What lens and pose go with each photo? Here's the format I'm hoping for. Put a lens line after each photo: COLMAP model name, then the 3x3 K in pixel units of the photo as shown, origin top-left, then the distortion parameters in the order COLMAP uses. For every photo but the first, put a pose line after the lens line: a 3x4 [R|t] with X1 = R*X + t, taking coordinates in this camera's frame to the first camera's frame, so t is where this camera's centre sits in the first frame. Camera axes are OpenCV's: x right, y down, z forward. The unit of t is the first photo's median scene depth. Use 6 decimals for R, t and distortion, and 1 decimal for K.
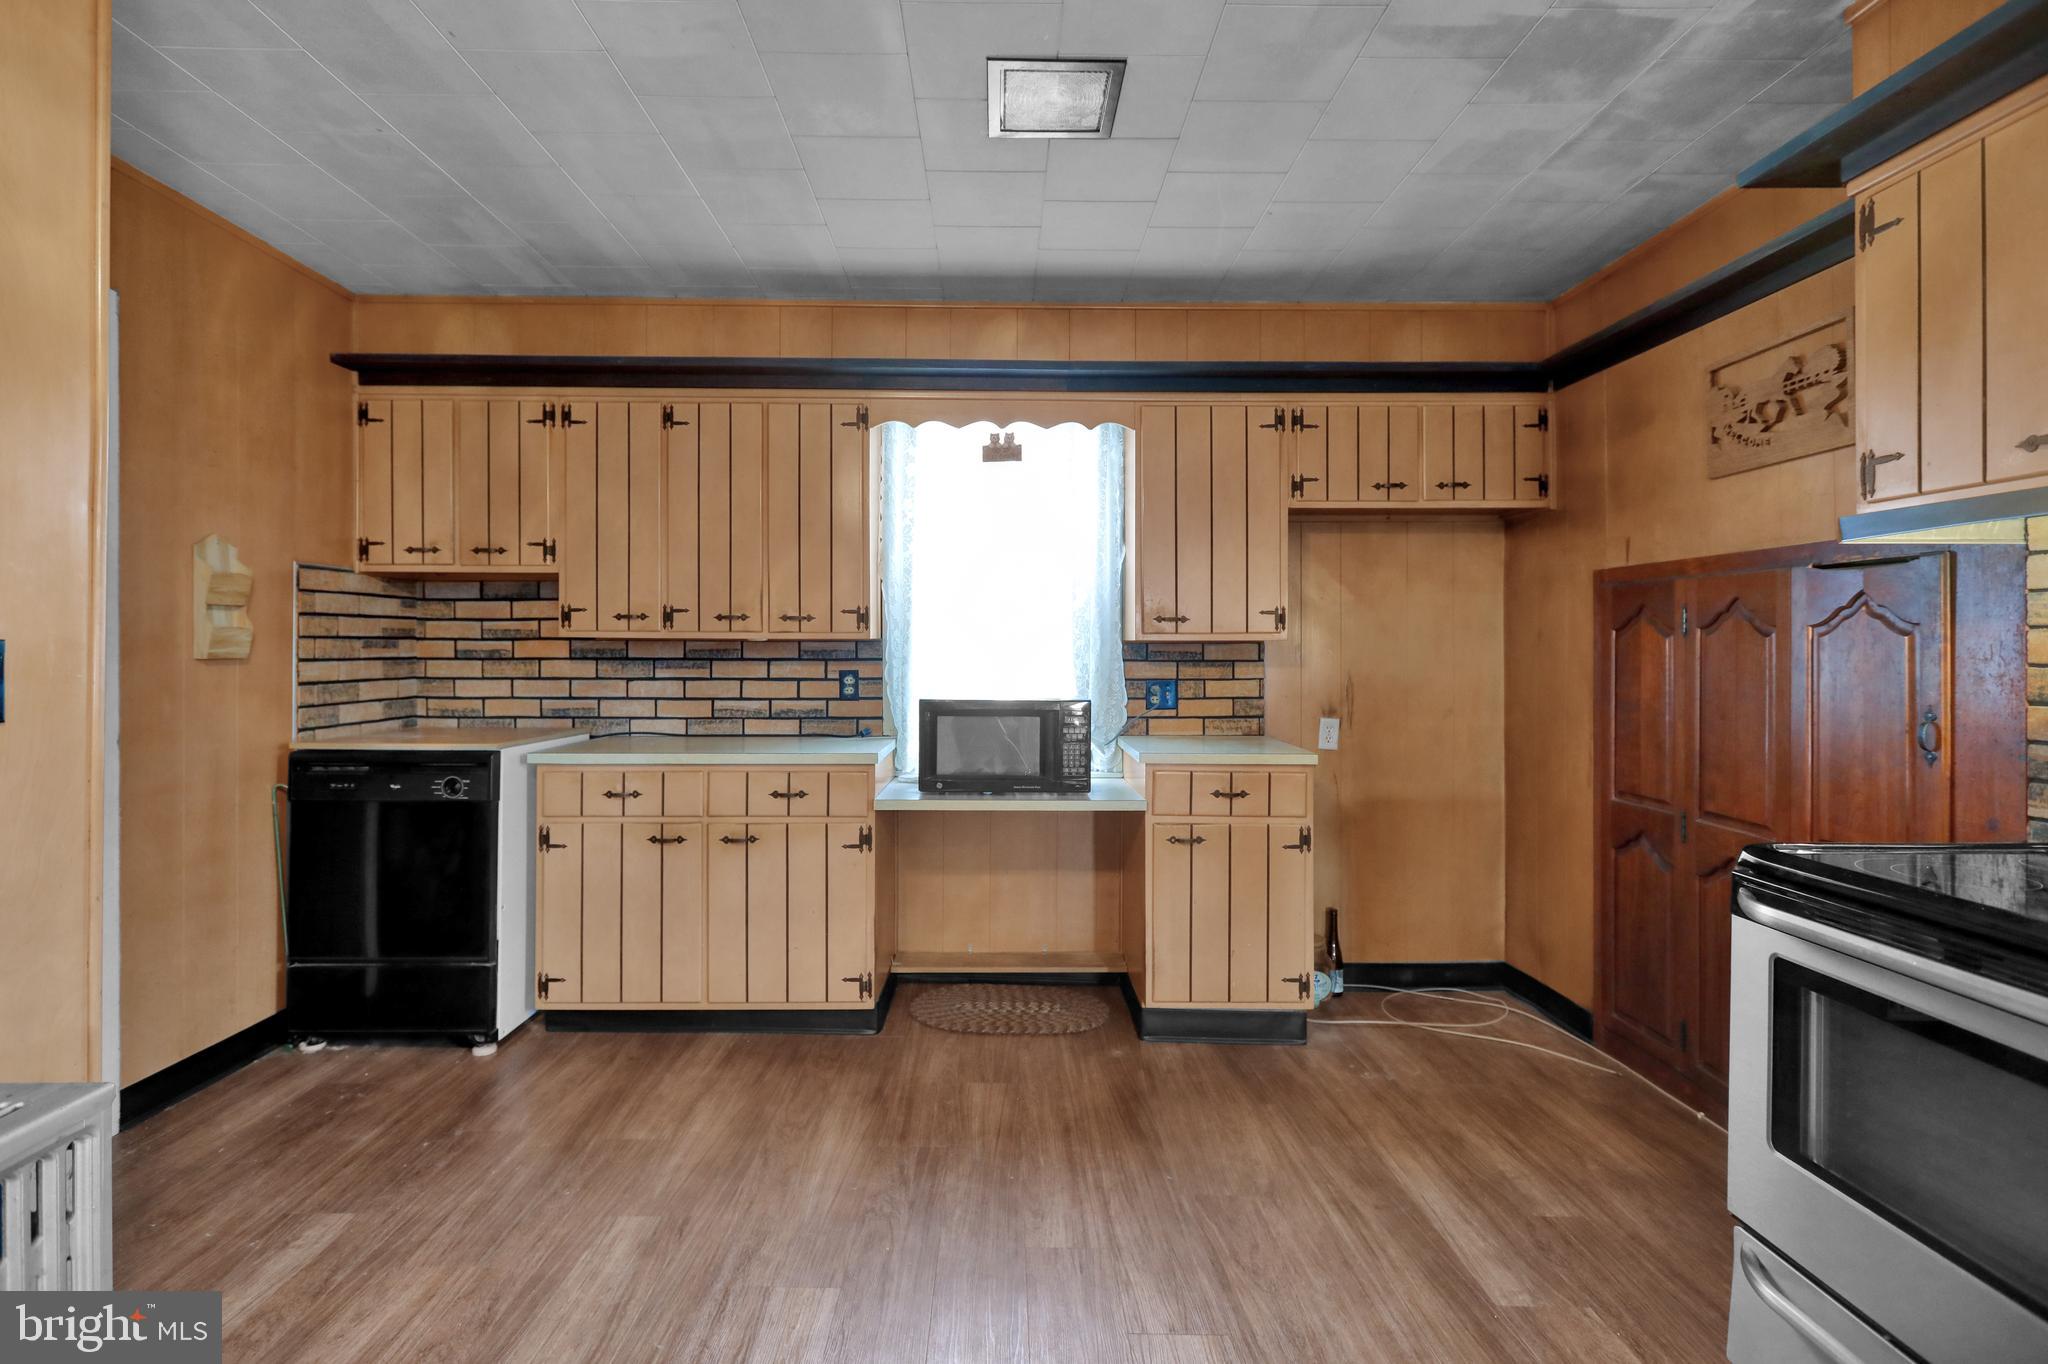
lens RADIAL K [[930.4, 0, 1009.9], [0, 930.4, 647.7], [0, 0, 1]] dist [-0.002141, 0.000255]
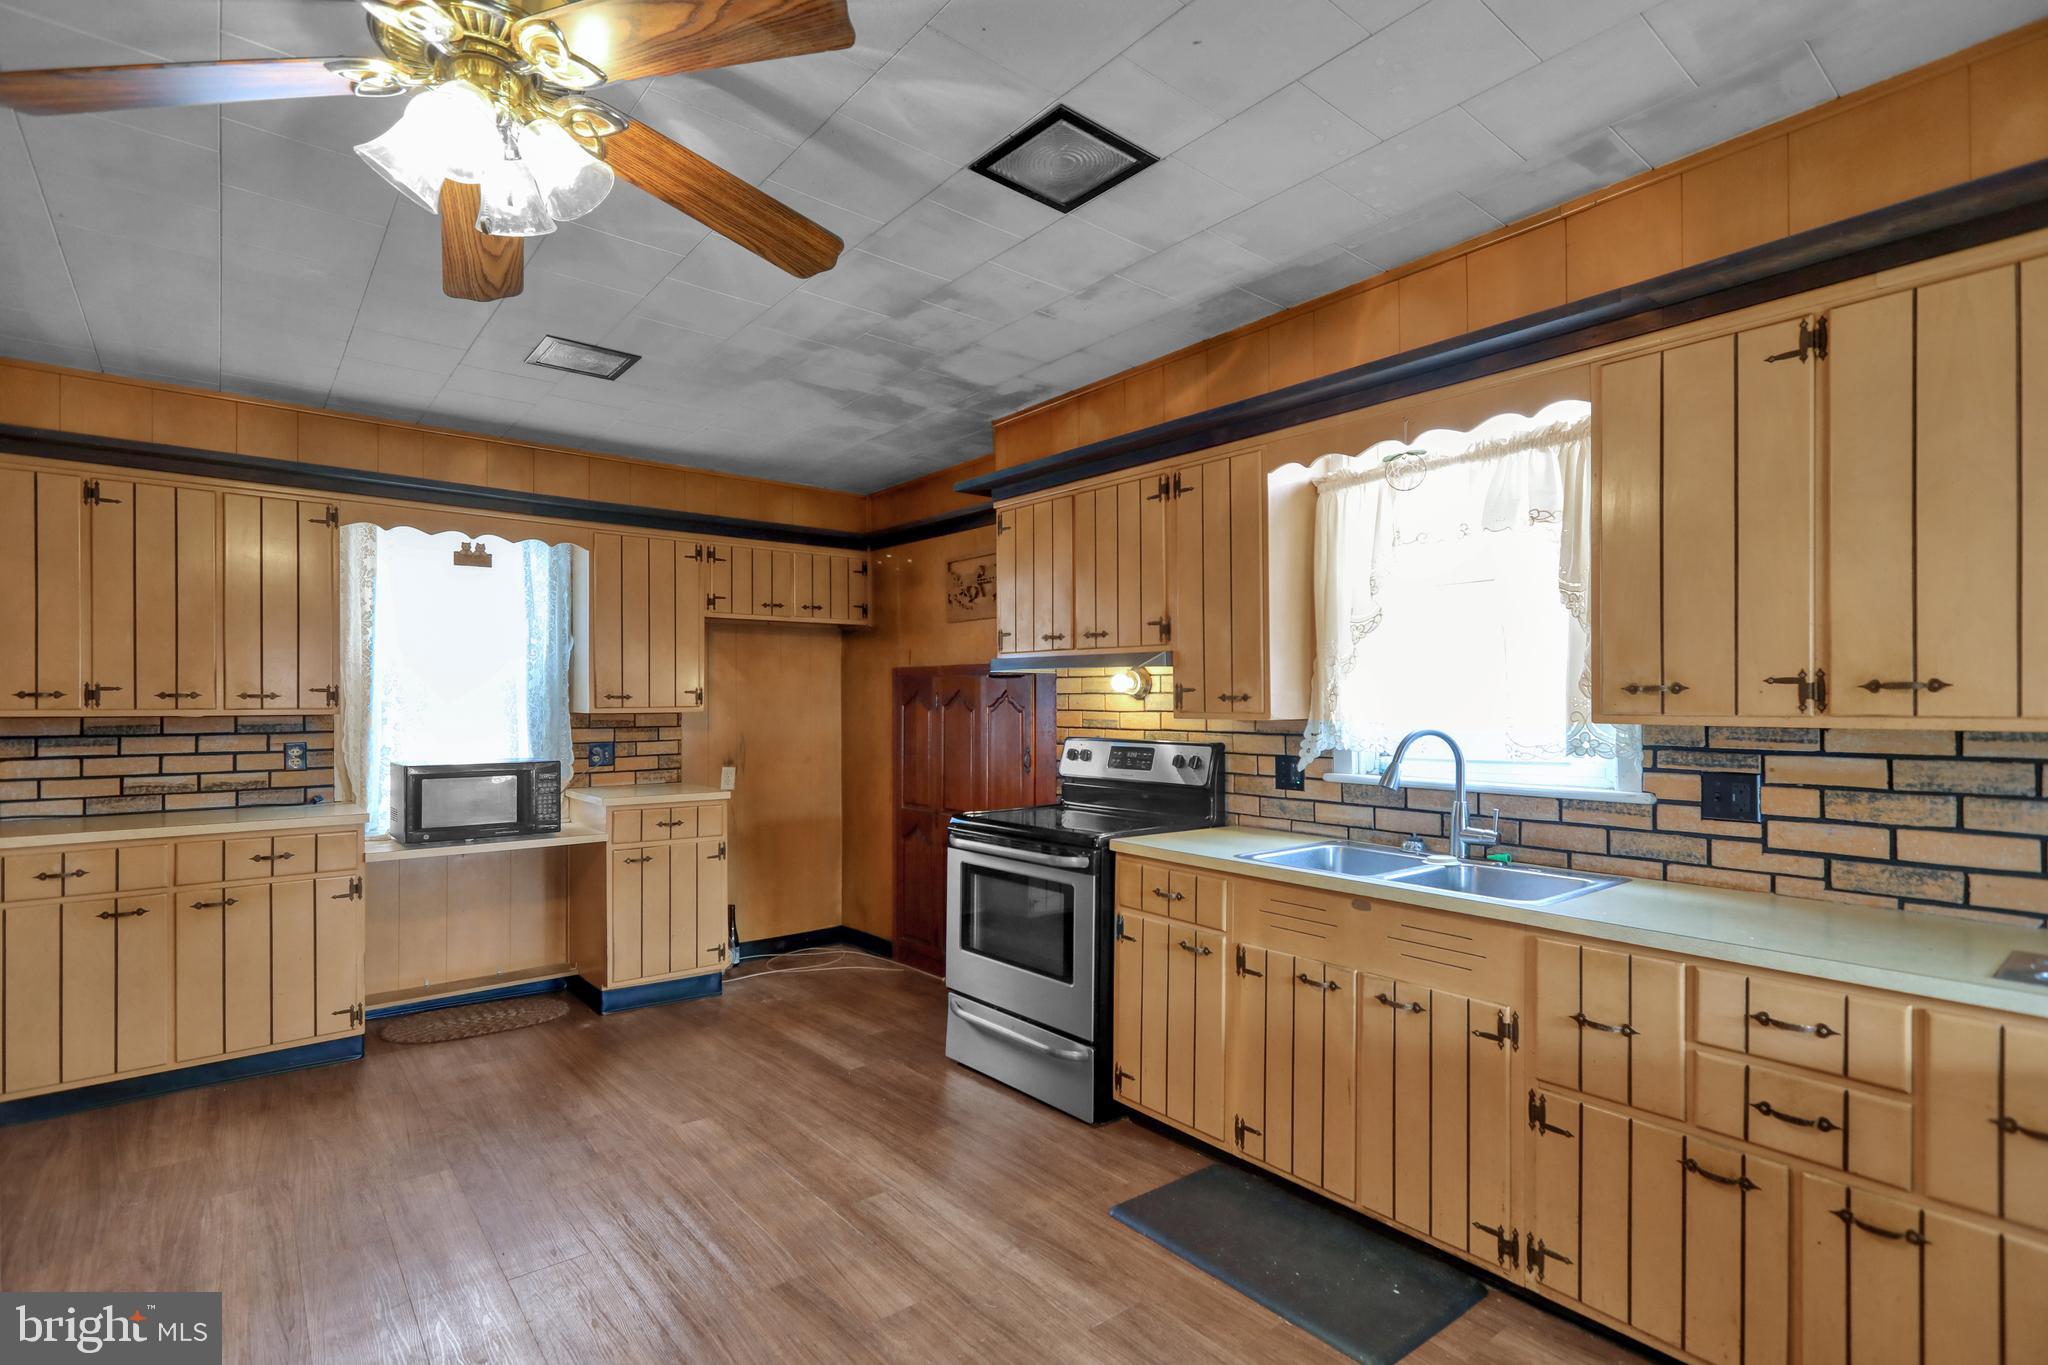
lens RADIAL K [[930.4, 0, 1019.5], [0, 930.4, 702.7], [0, 0, 1]] dist [-0.002141, 0.000255]
pose [[0.767770, -0.002565, 0.640720, -0.252048], [0.001241, 0.999996, 0.002517, -0.027072], [-0.640724, -0.001137, 0.767770, -0.404856]]
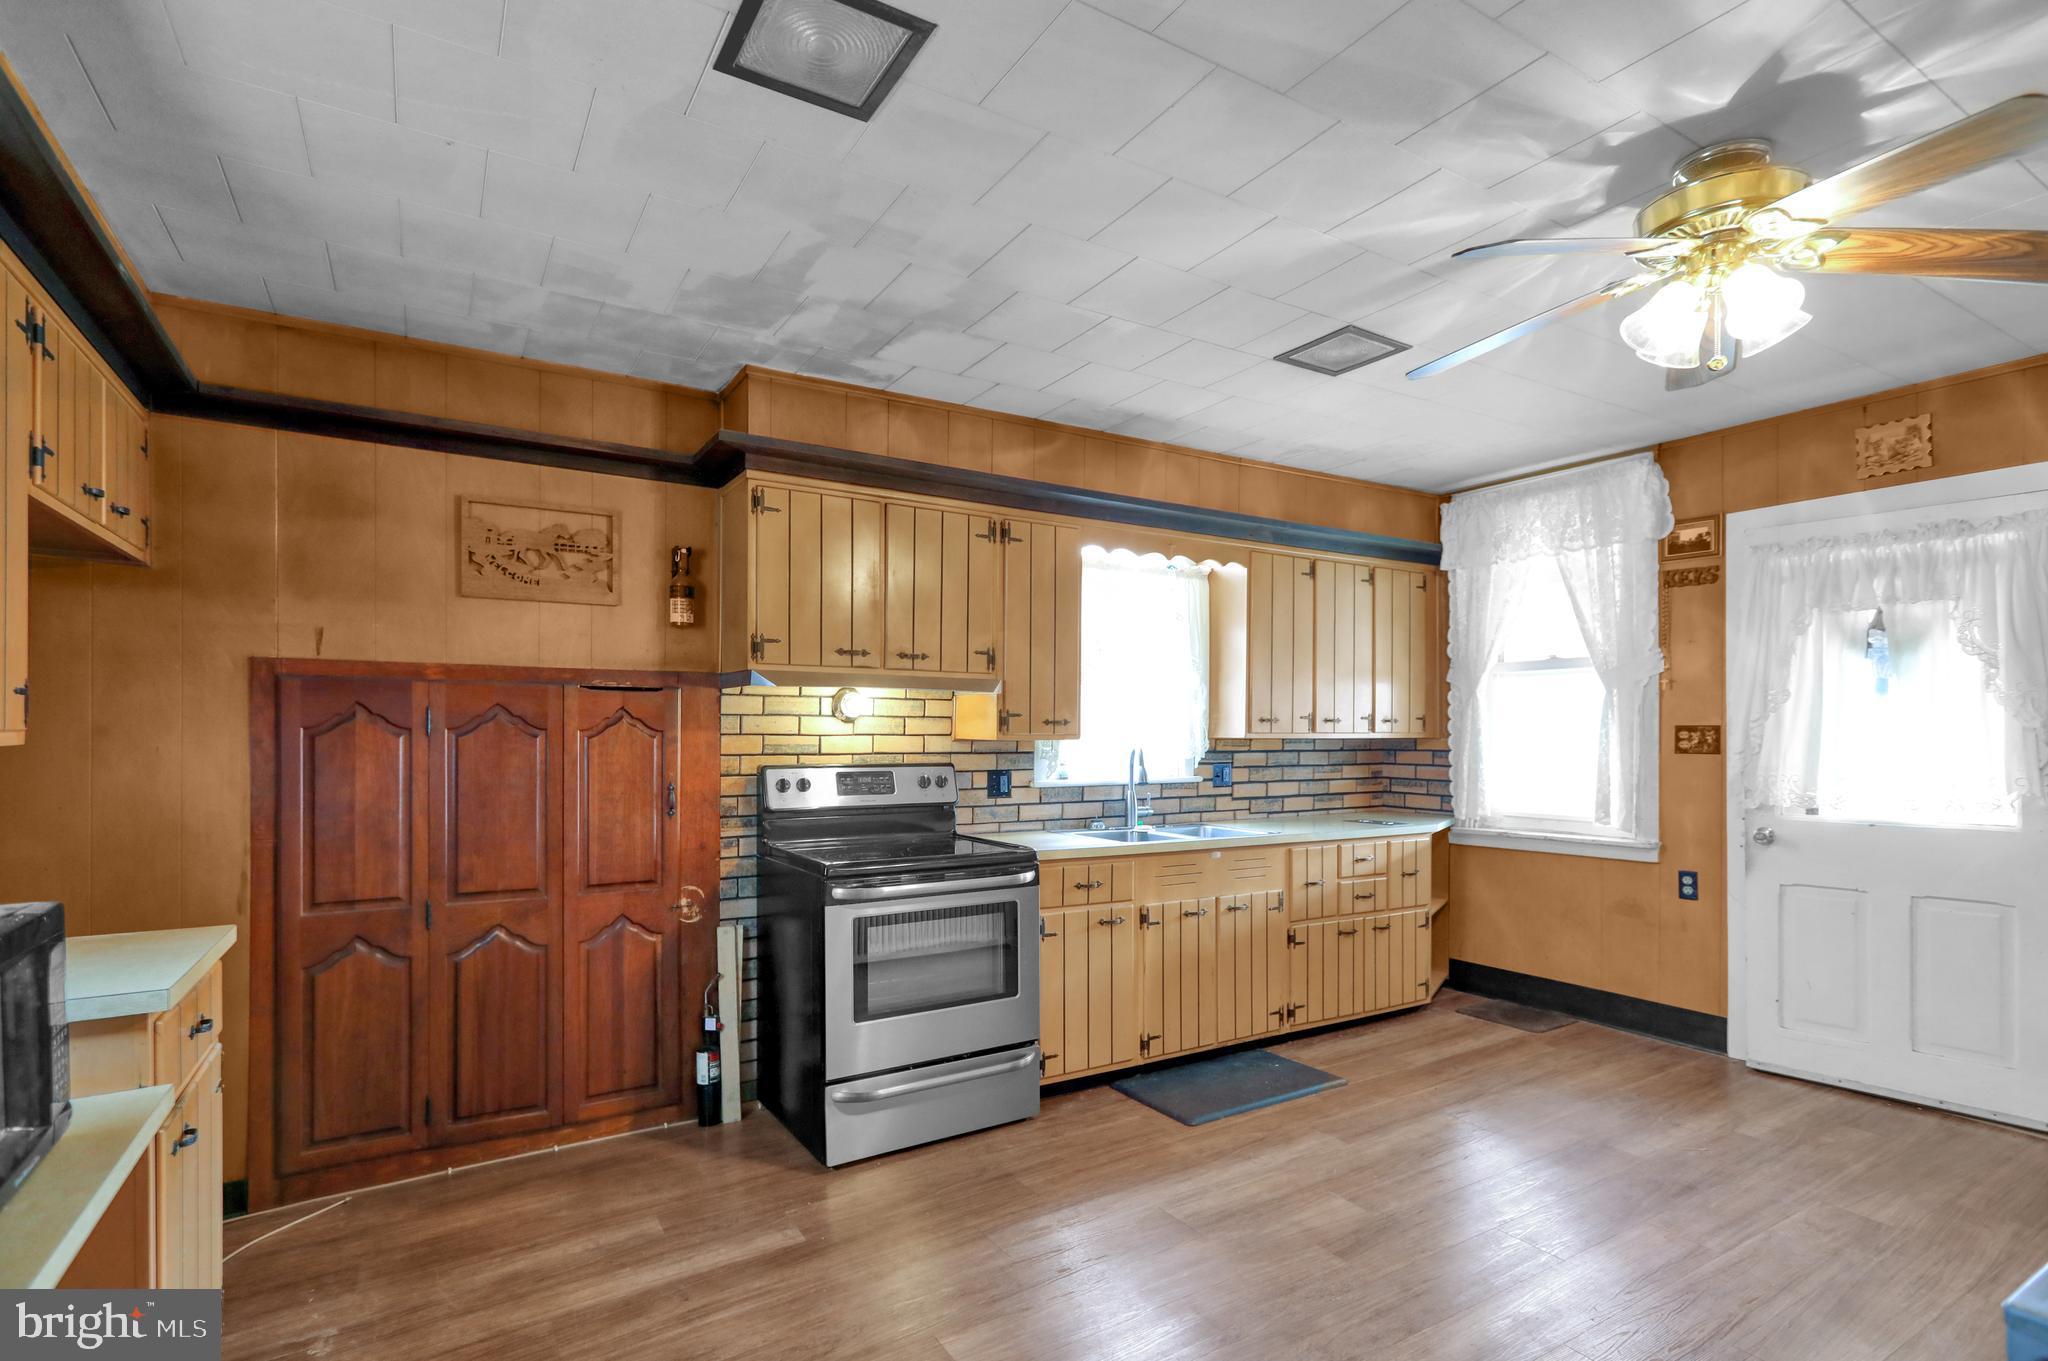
lens RADIAL K [[930.4, 0, 1009.3], [0, 930.4, 733.6], [0, 0, 1]] dist [-0.002141, 0.000255]
pose [[-0.490404, -0.008735, 0.871452, -0.471838], [-0.005409, 0.999961, 0.006979, -0.023306], [-0.871479, -0.001291, -0.490432, 0.842306]]
